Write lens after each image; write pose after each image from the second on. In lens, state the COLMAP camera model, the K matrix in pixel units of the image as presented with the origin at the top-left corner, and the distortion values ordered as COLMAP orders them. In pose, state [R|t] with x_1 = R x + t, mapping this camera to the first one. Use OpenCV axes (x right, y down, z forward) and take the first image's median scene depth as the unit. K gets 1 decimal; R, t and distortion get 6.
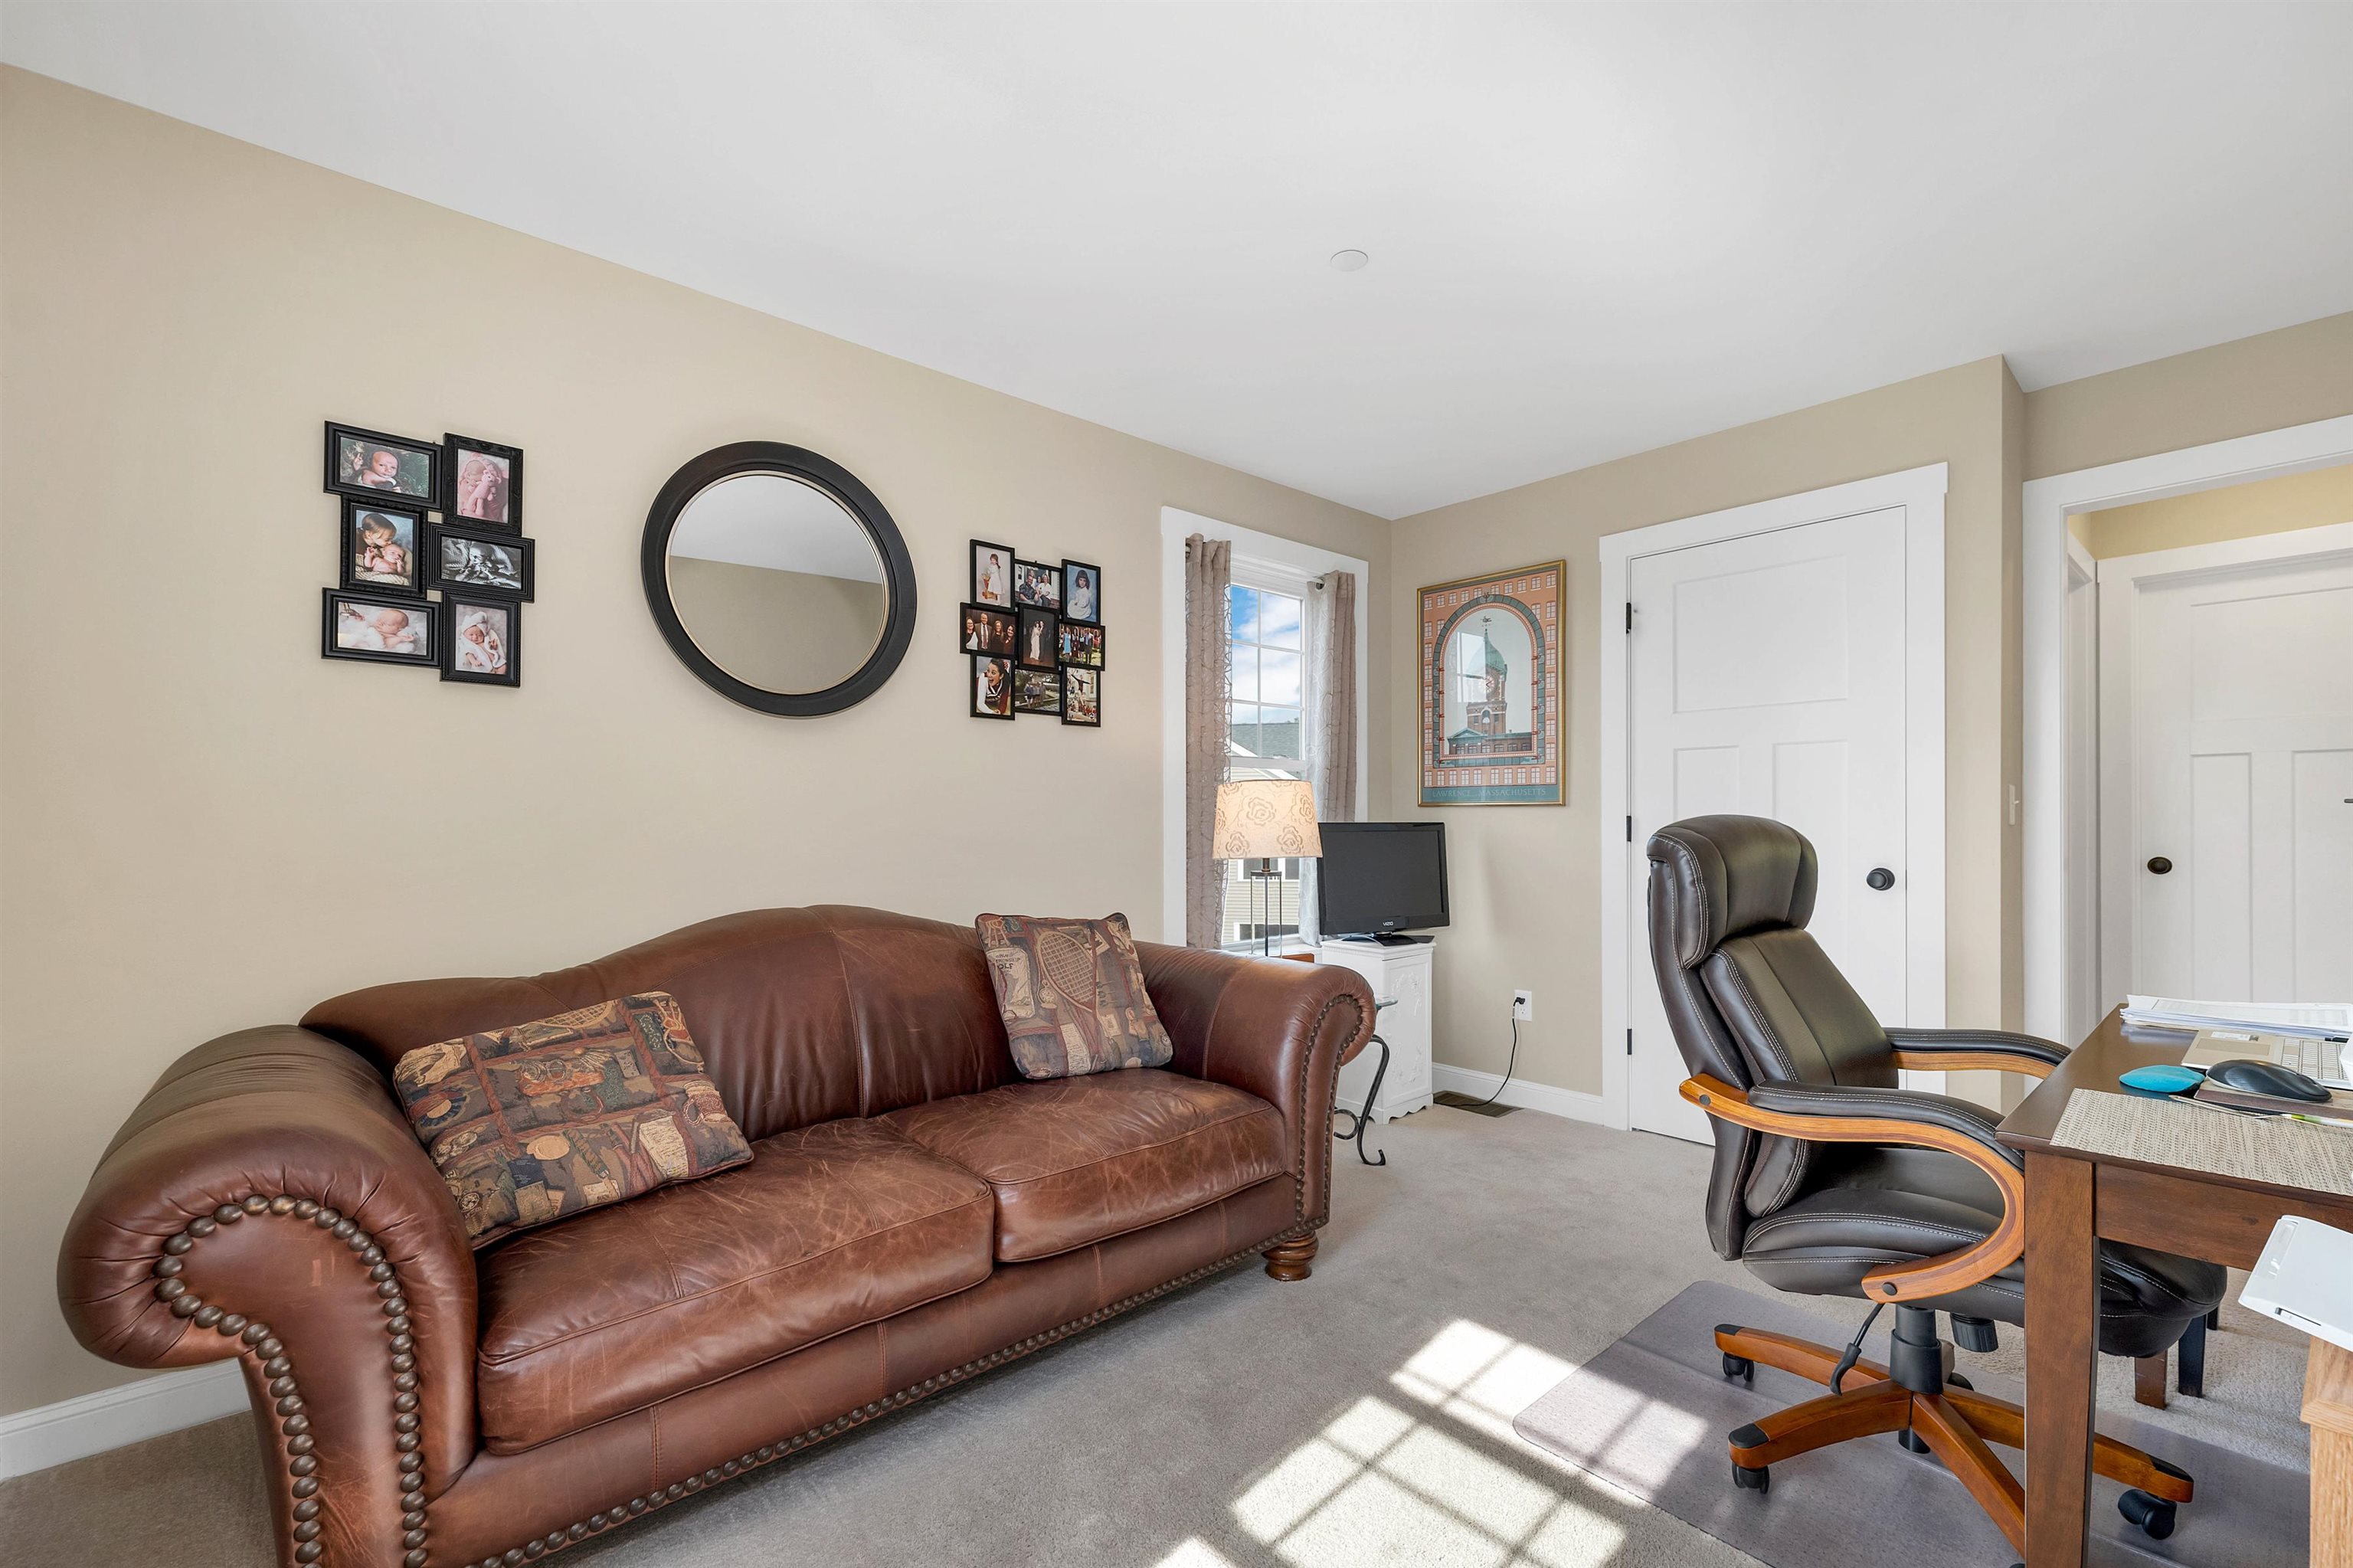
lens RADIAL K [[987.3, 0, 1178.8], [0, 987.3, 821.1], [0, 0, 1]] dist [-0.001400, -0.000060]
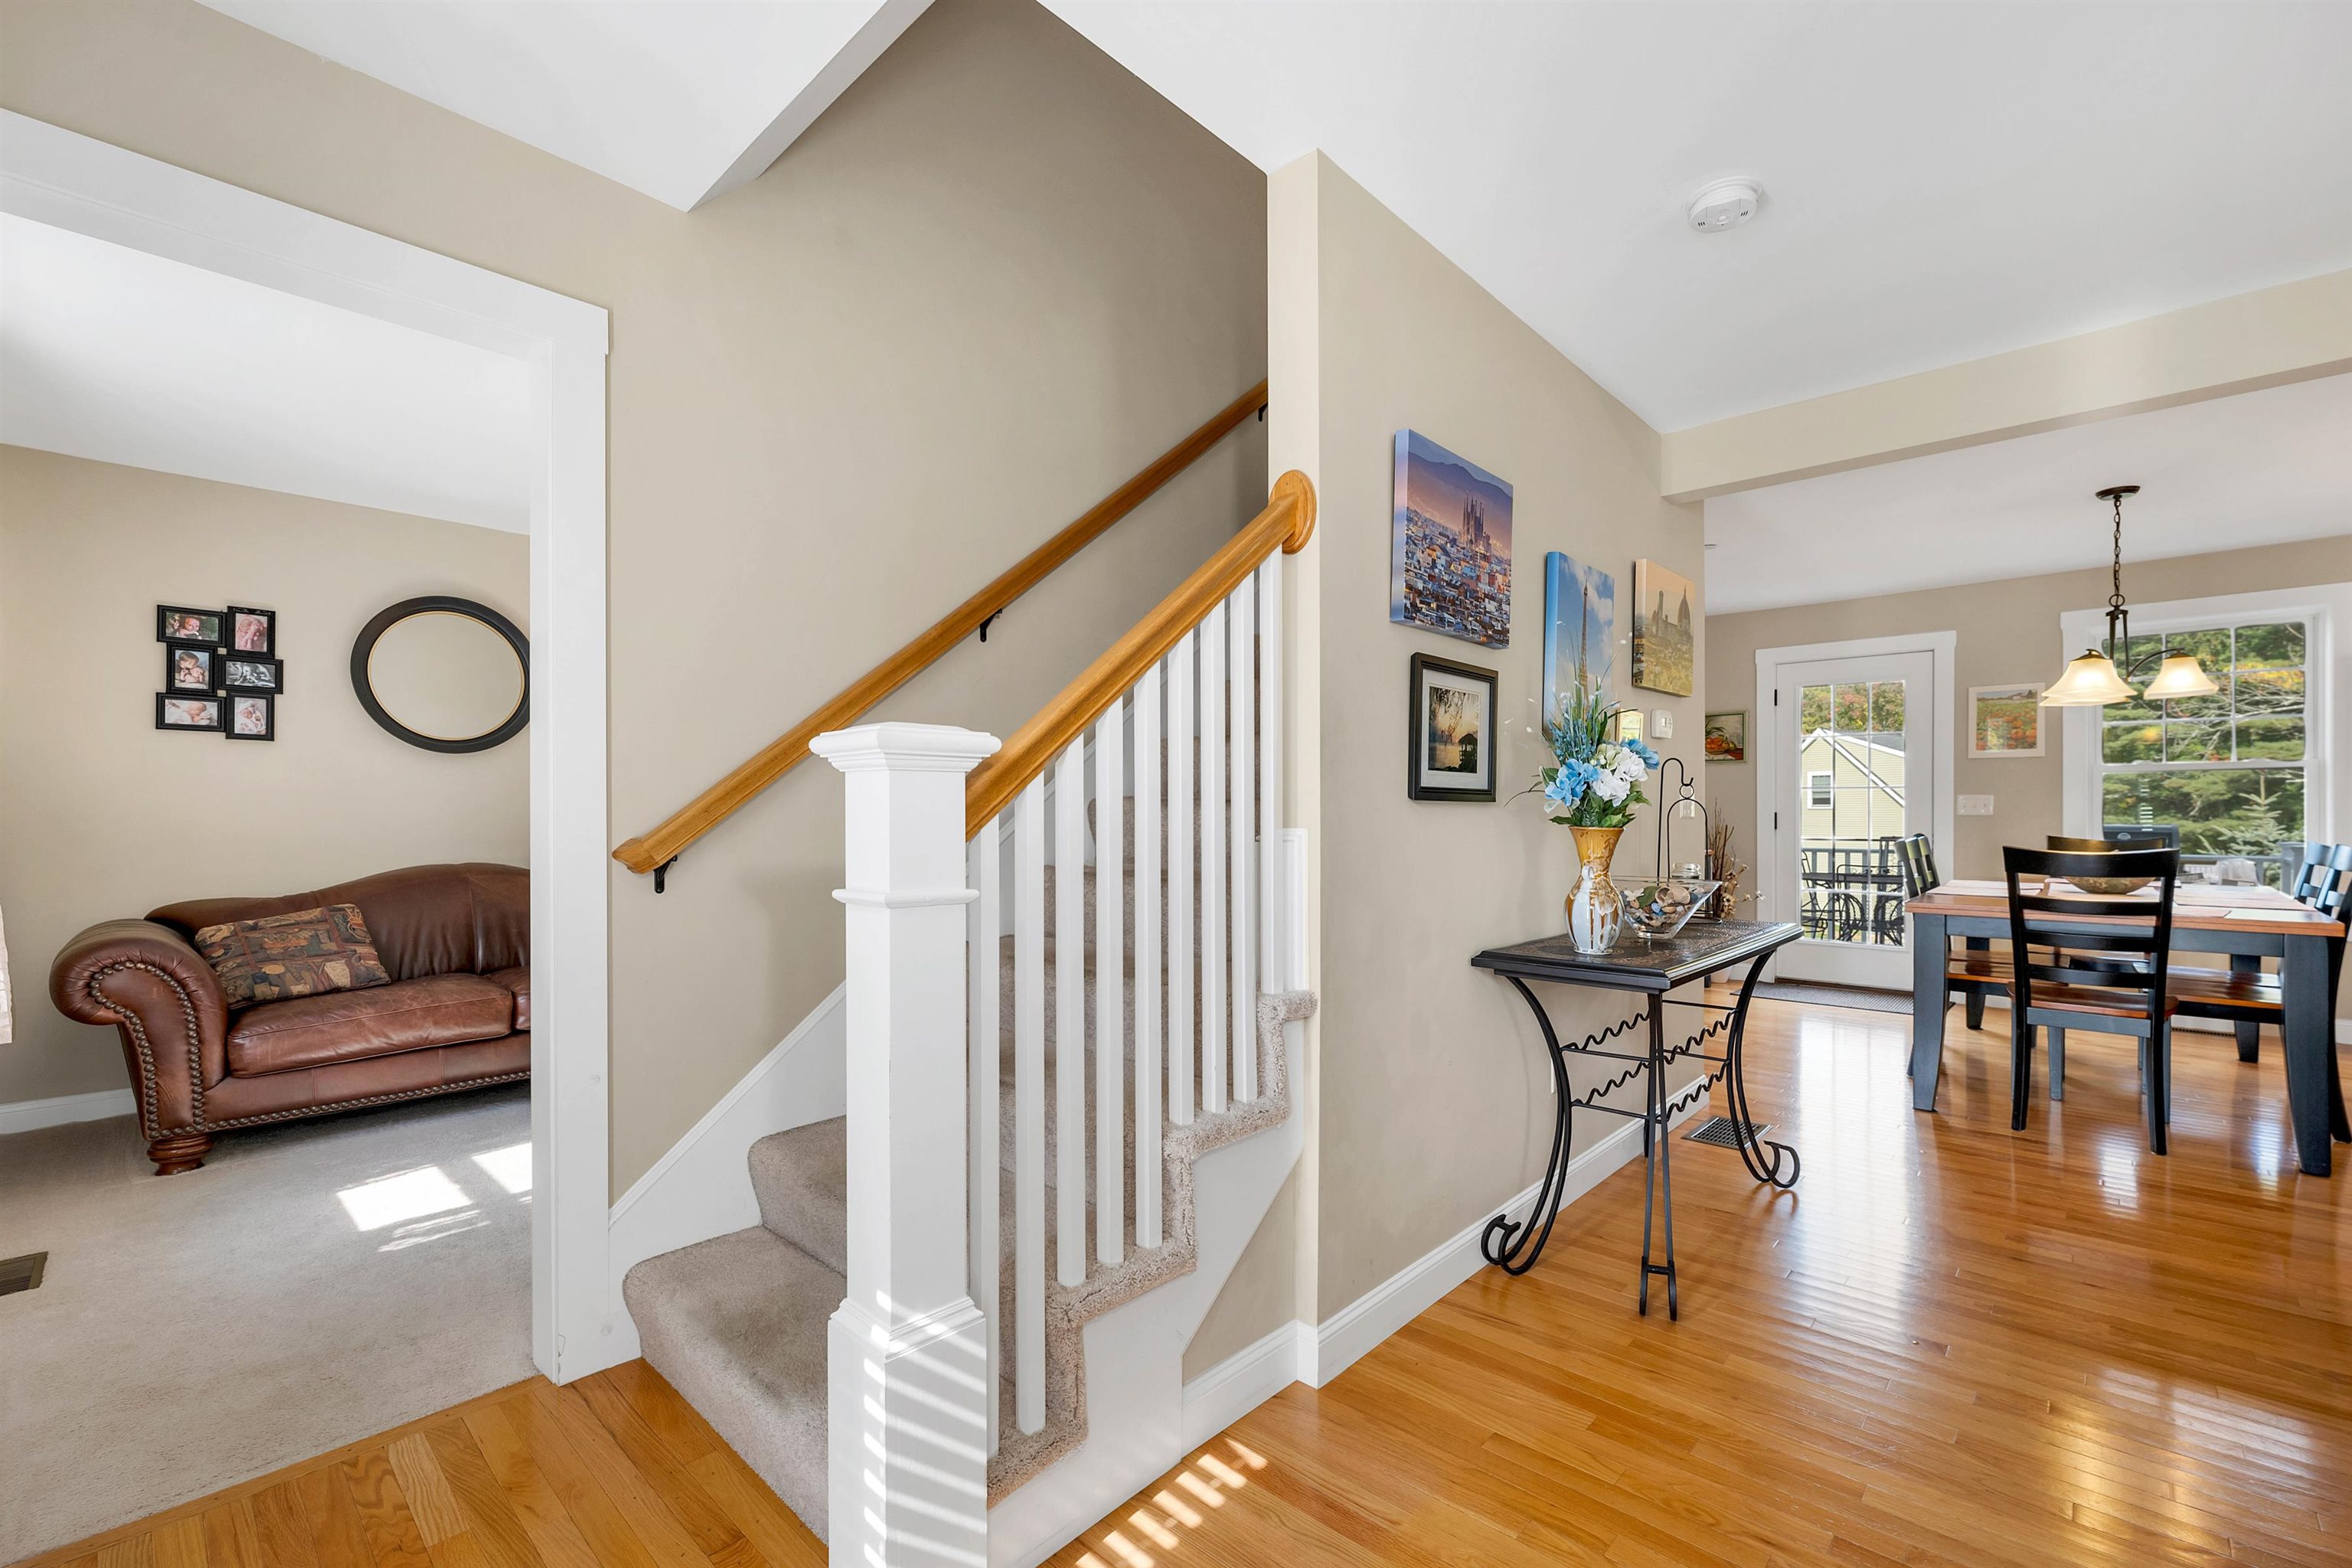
lens RADIAL K [[991.6, 0, 1183.1], [0, 991.6, 810.7], [0, 0, 1]] dist [0.002576, 0.000032]
pose [[0.996191, 0.000438, 0.087203, 0.854186], [-0.000752, 0.999993, 0.003573, -0.014820], [-0.087200, -0.003625, 0.996184, -0.987411]]
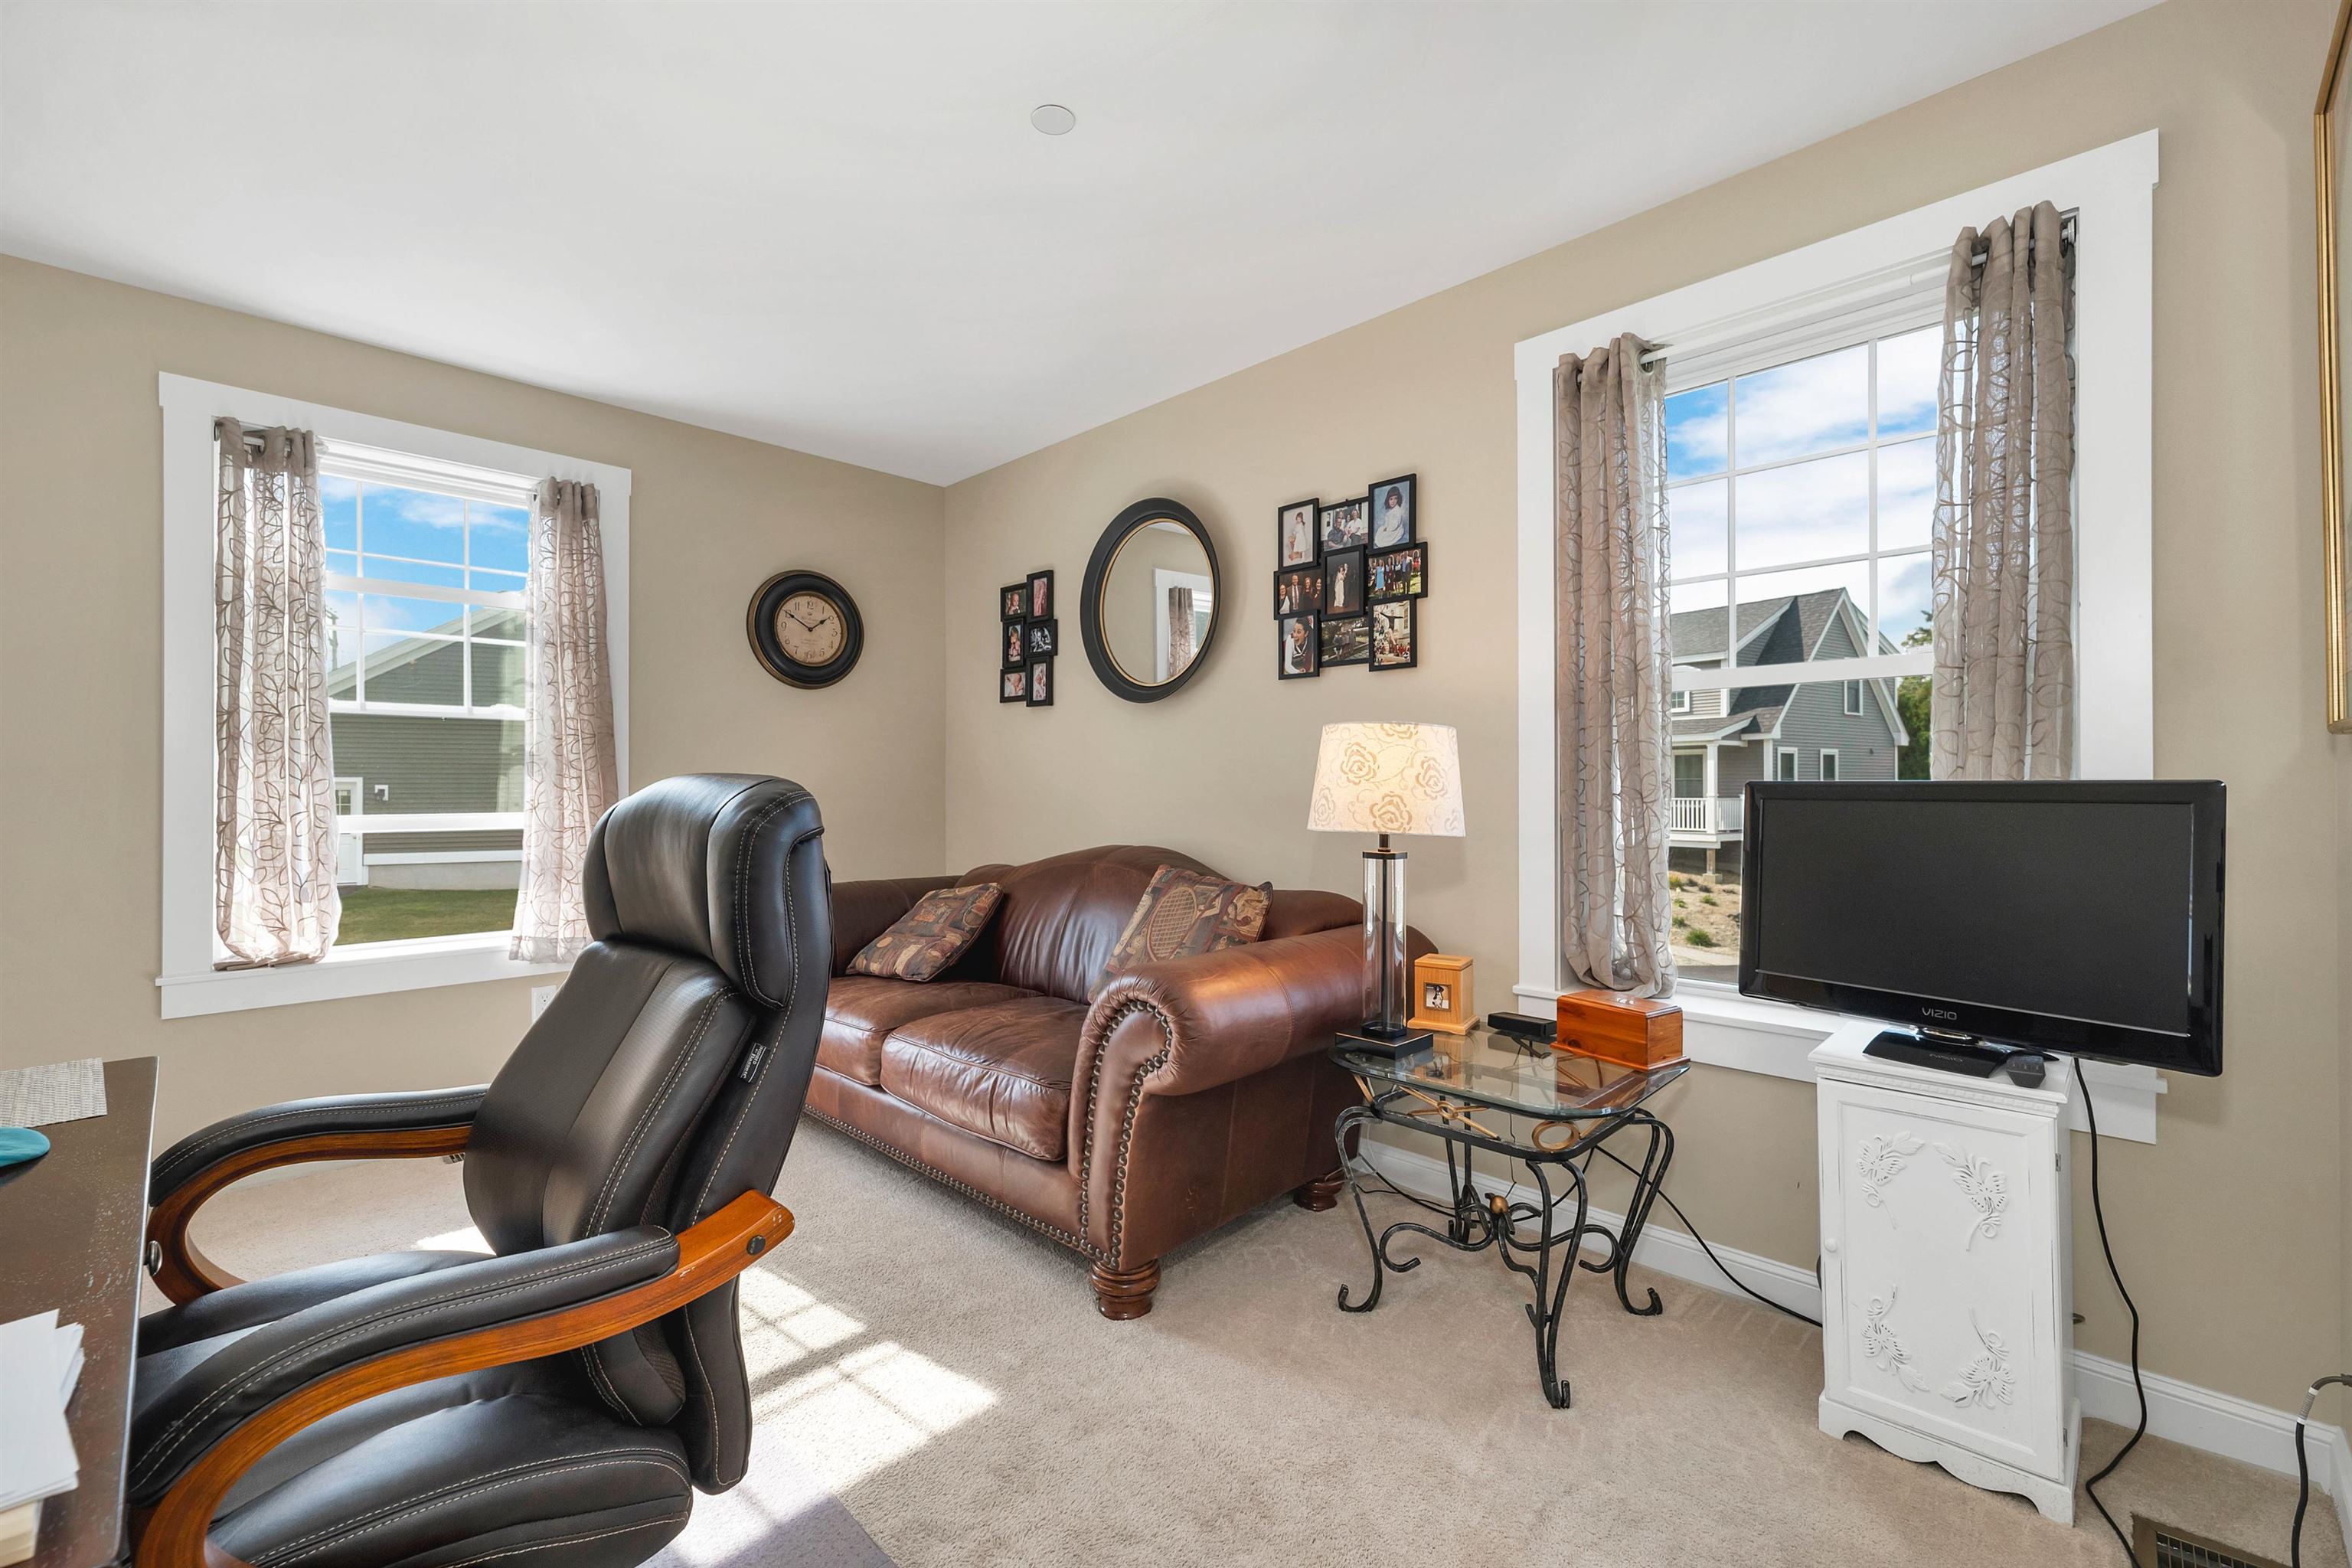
lens RADIAL K [[980.5, 0, 1179.2], [0, 980.5, 785.5], [0, 0, 1]] dist [-0.000820, -0.000246]
pose [[0.060306, 0.004027, -0.998172, 1.097115], [0.003486, 0.999985, 0.004245, 0.000048], [0.998174, -0.003736, 0.060291, 1.131936]]
